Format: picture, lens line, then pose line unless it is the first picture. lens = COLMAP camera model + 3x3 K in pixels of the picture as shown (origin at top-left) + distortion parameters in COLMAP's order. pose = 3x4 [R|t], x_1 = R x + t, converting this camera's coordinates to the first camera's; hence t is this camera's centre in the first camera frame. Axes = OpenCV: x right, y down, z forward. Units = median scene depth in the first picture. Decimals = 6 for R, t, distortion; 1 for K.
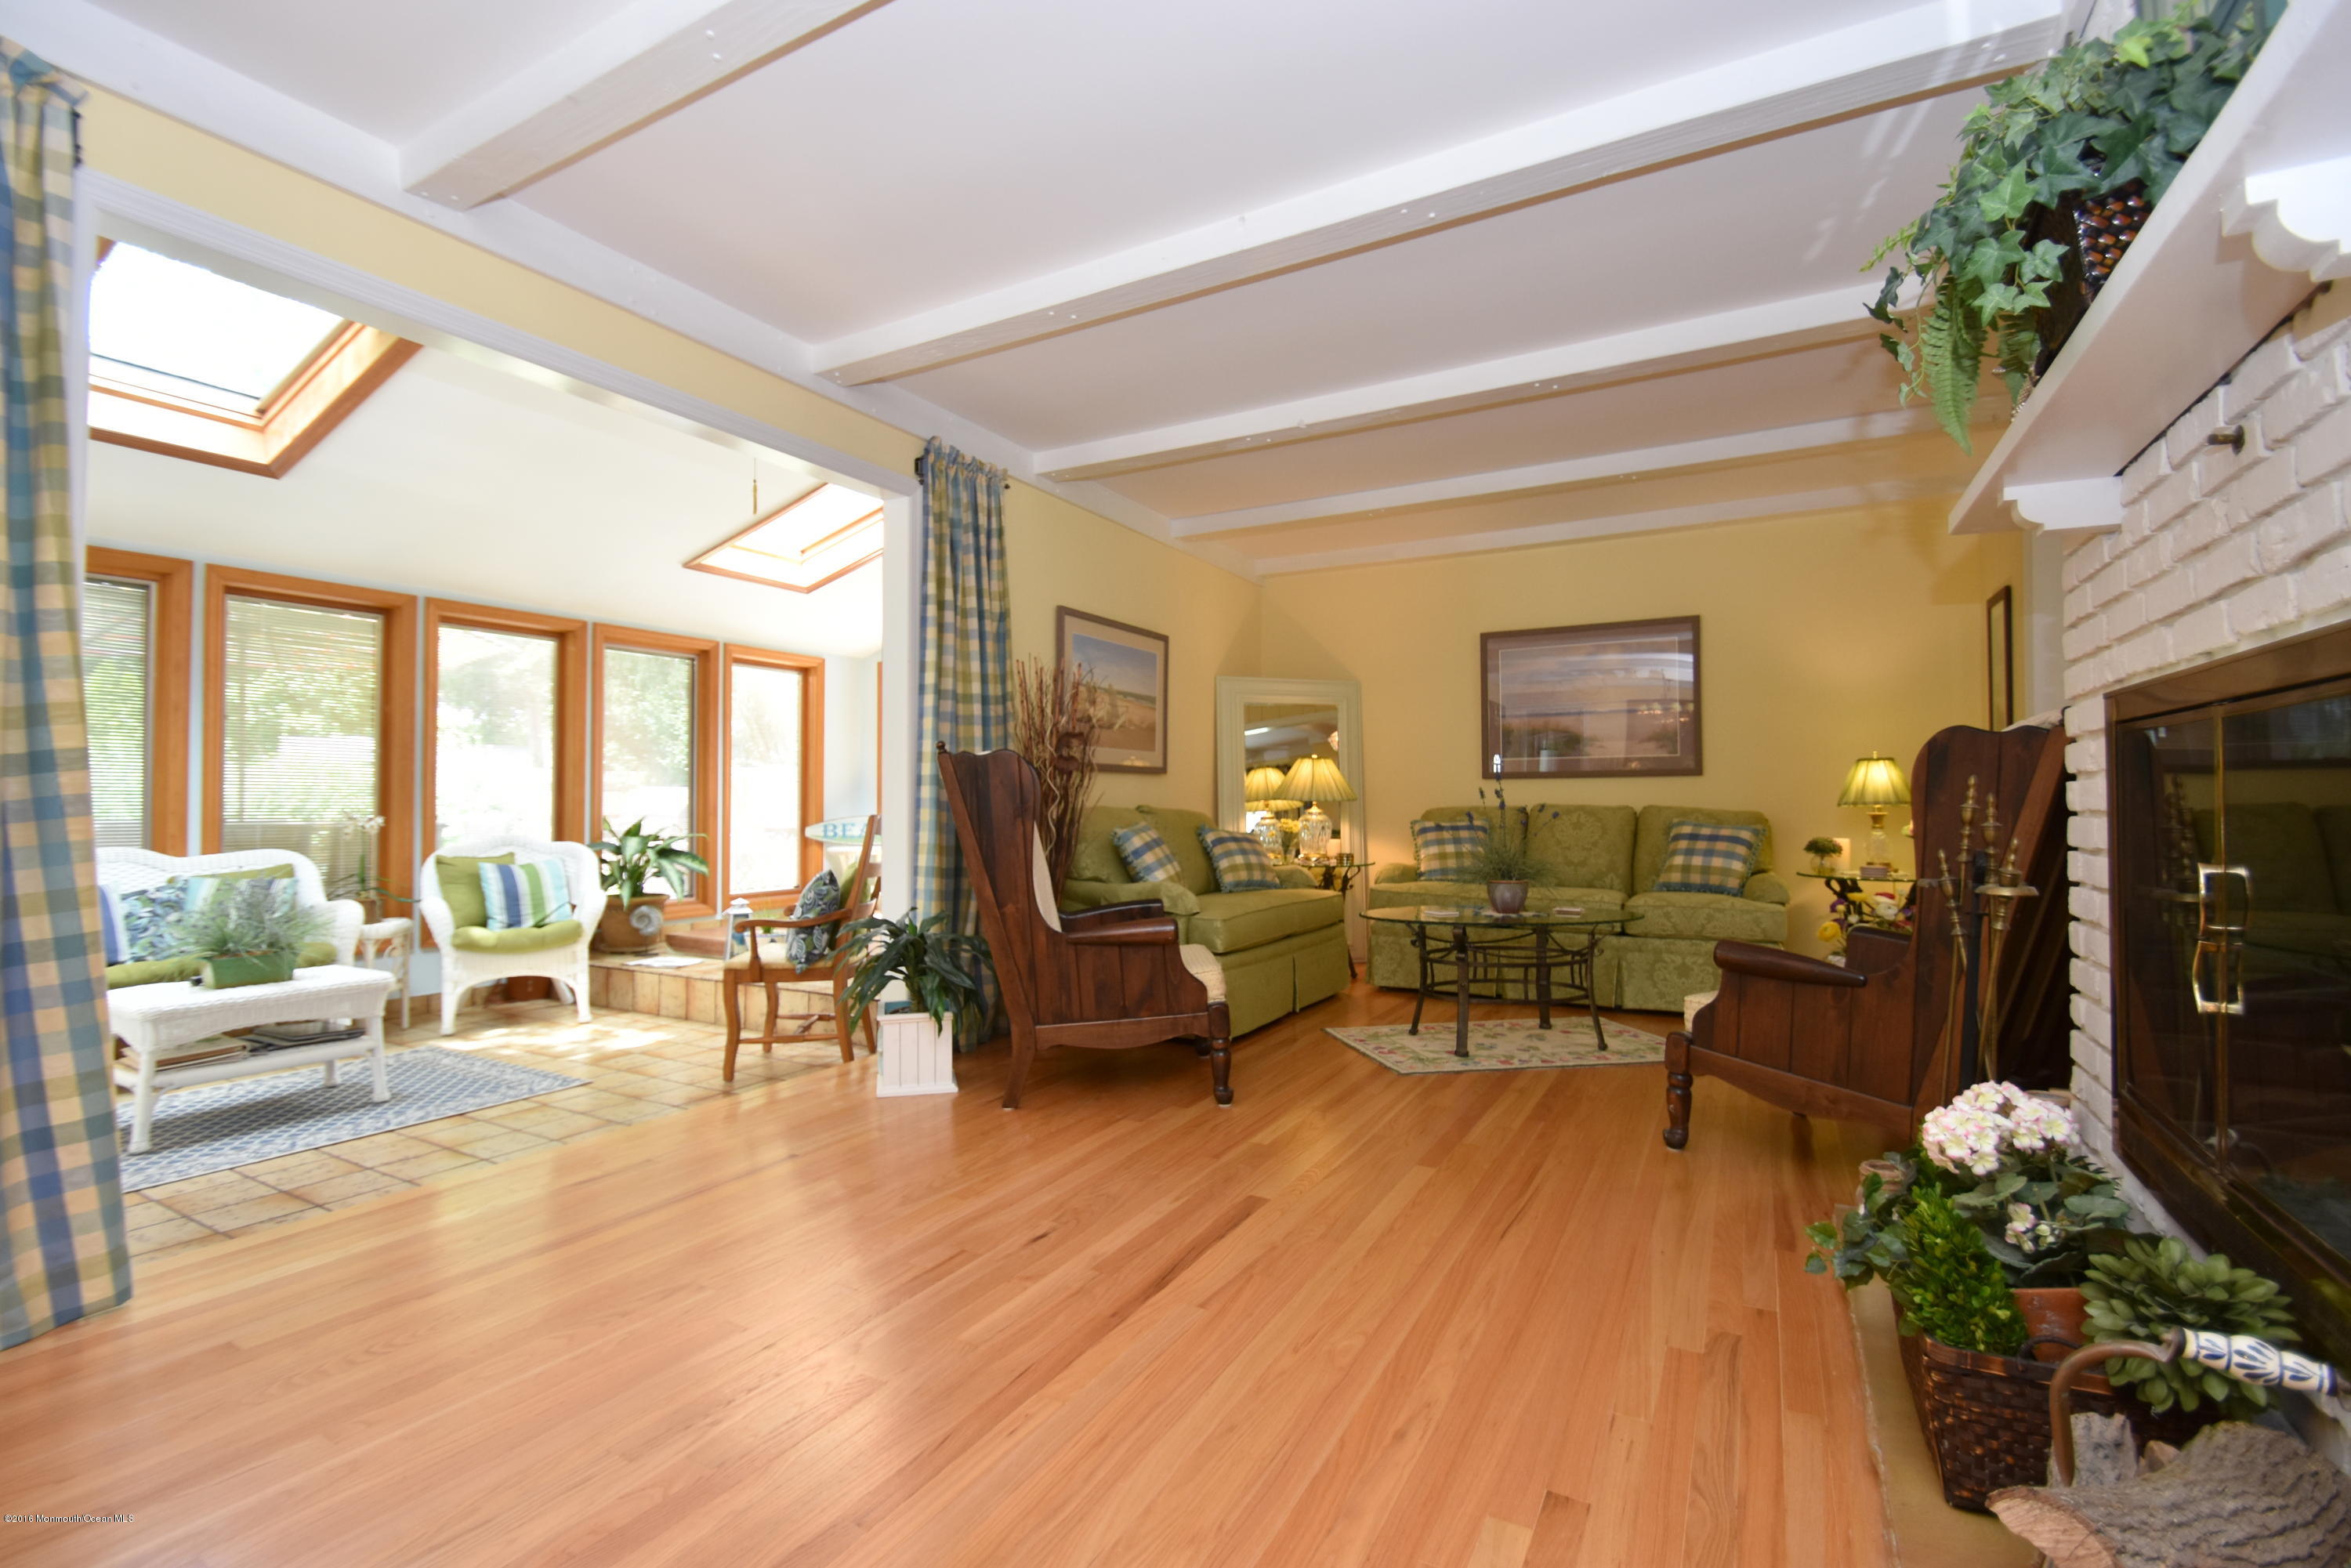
lens RADIAL K [[1062.7, 0, 1136.3], [0, 1062.7, 782.7], [0, 0, 1]] dist [0.015899, -0.016141]
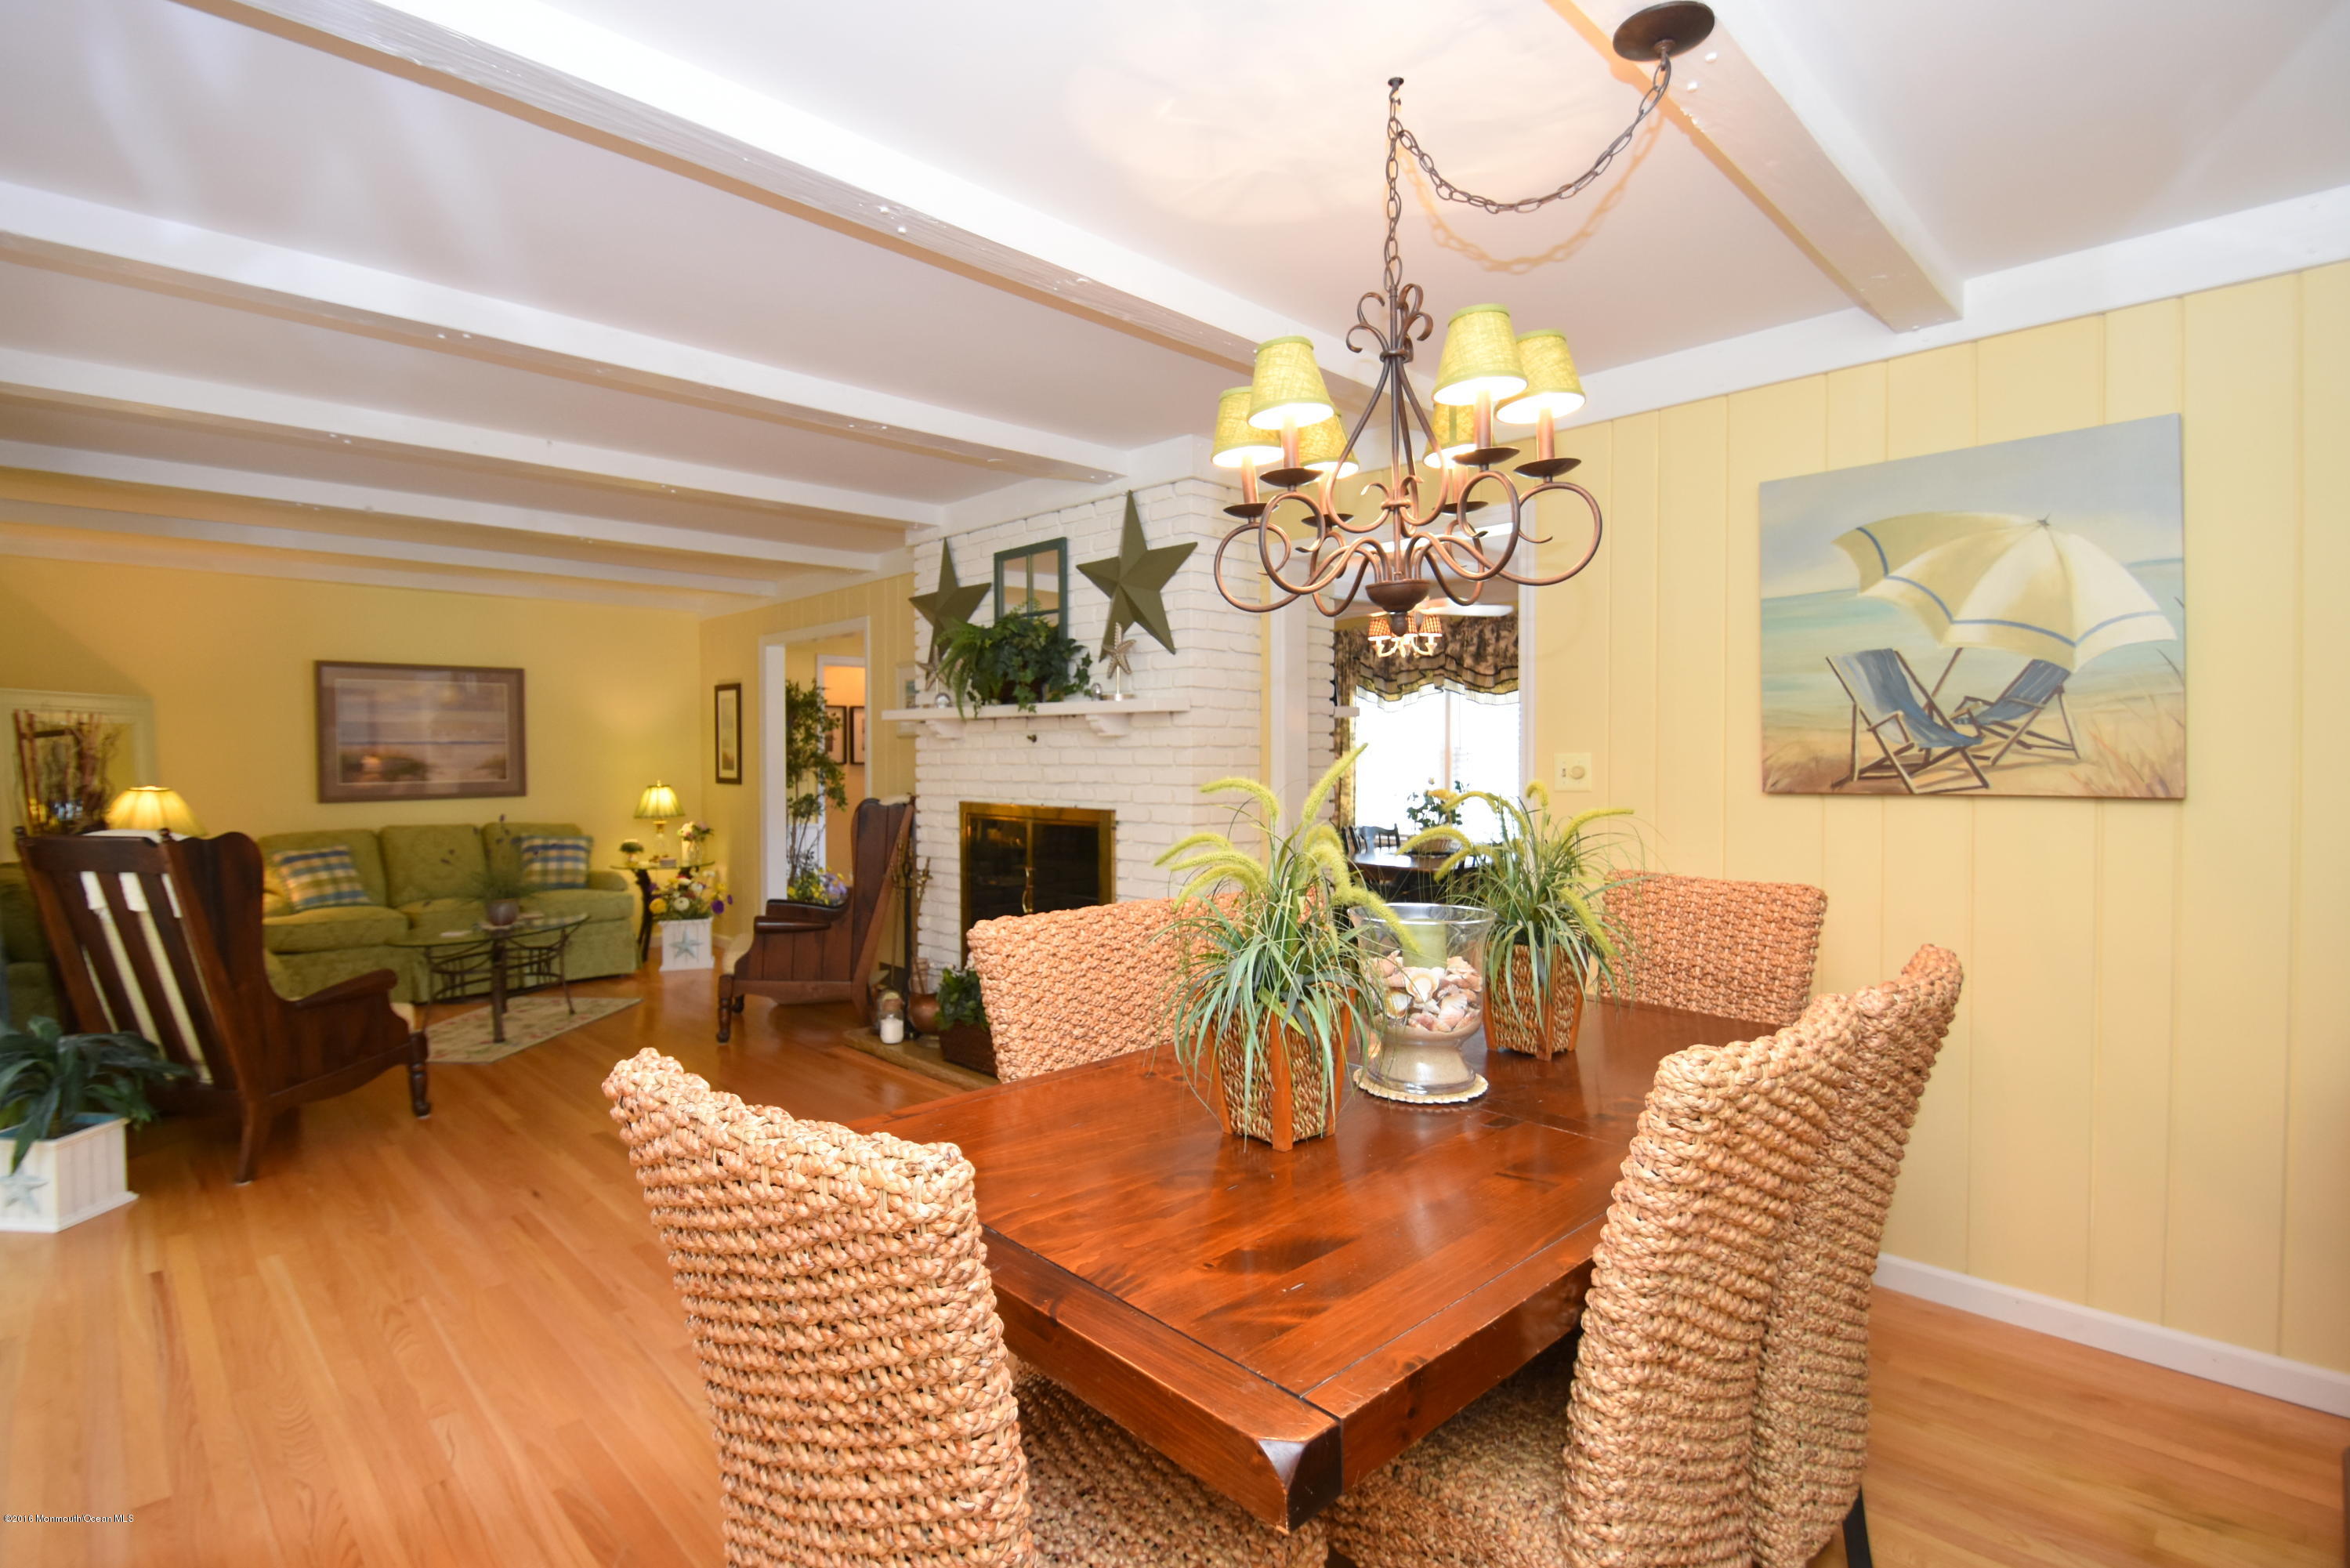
lens RADIAL K [[1100.9, 0, 1175.0], [0, 1100.9, 784.0], [0, 0, 1]] dist [0.016496, -0.020623]
pose [[0.251893, -0.025390, 0.967422, -0.597255], [-0.014074, 0.999454, 0.029895, -0.079093], [-0.967653, -0.021145, 0.251398, -0.078100]]
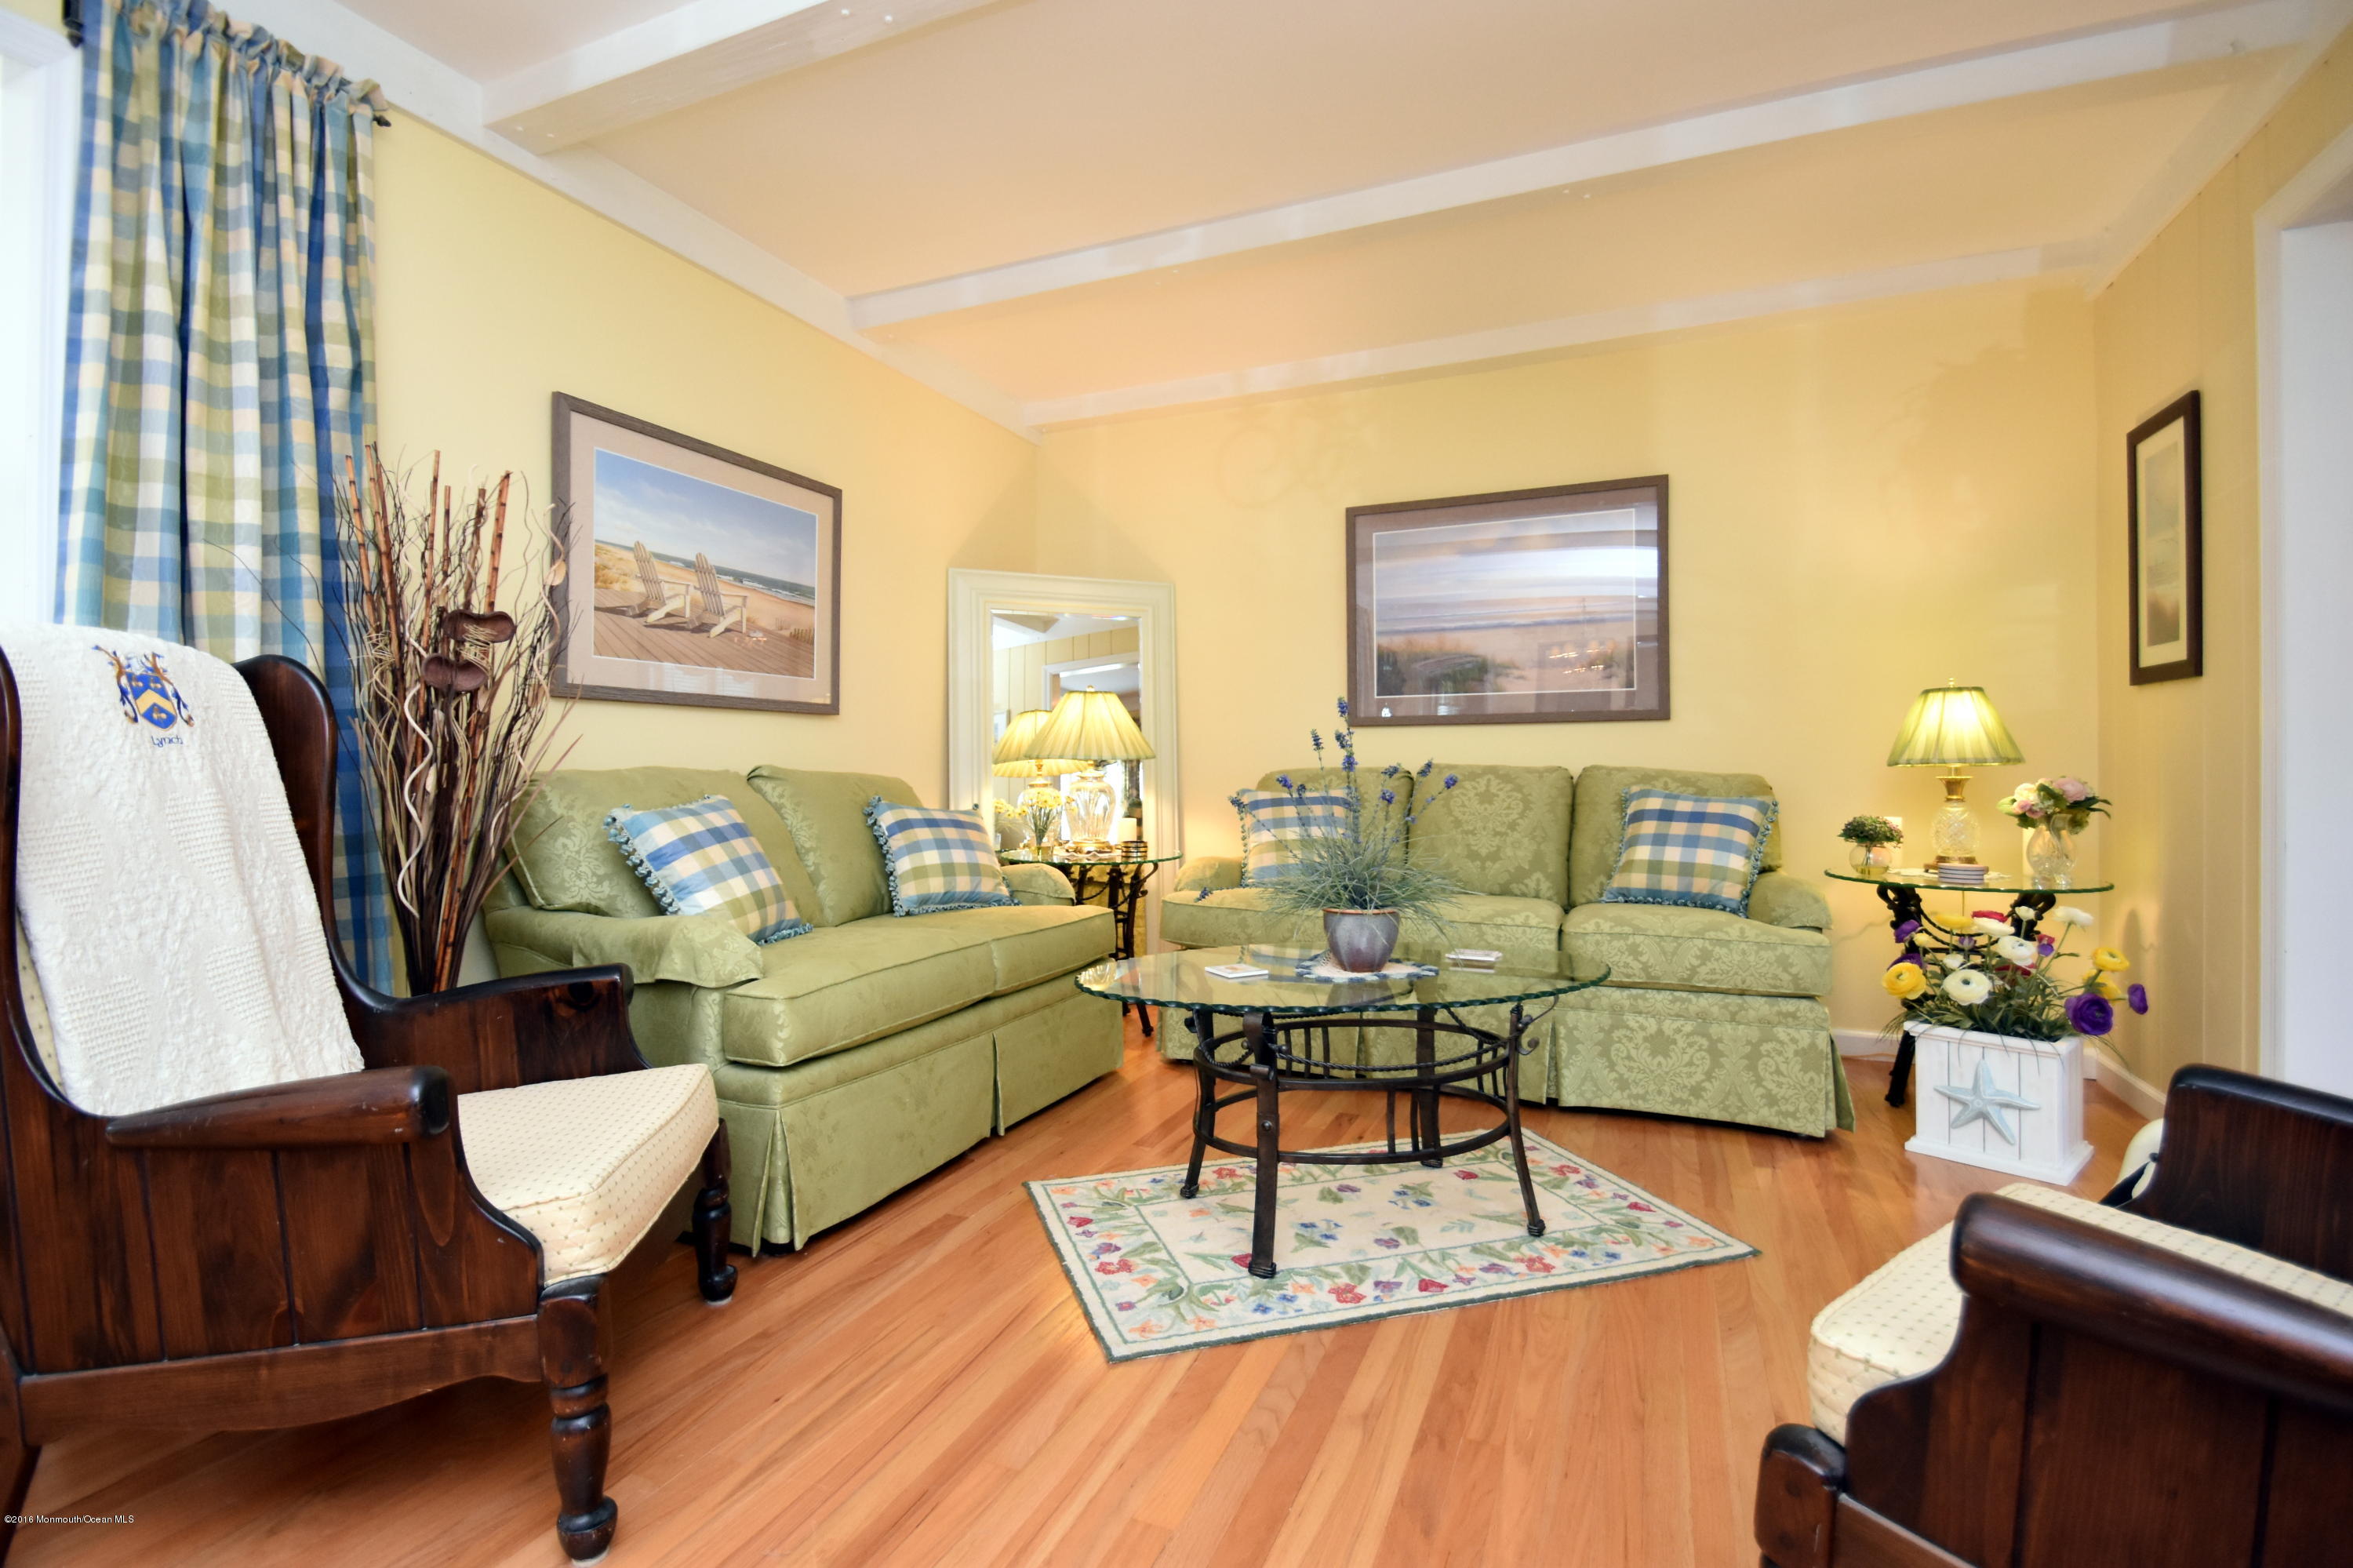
lens RADIAL K [[1069.7, 0, 1134.7], [0, 1069.7, 765.0], [0, 0, 1]] dist [0.011711, -0.017852]
pose [[0.996497, -0.000360, 0.083630, 0.163001], [-0.001049, 0.999858, 0.016795, 0.011230], [-0.083624, -0.016823, 0.996355, 0.409195]]
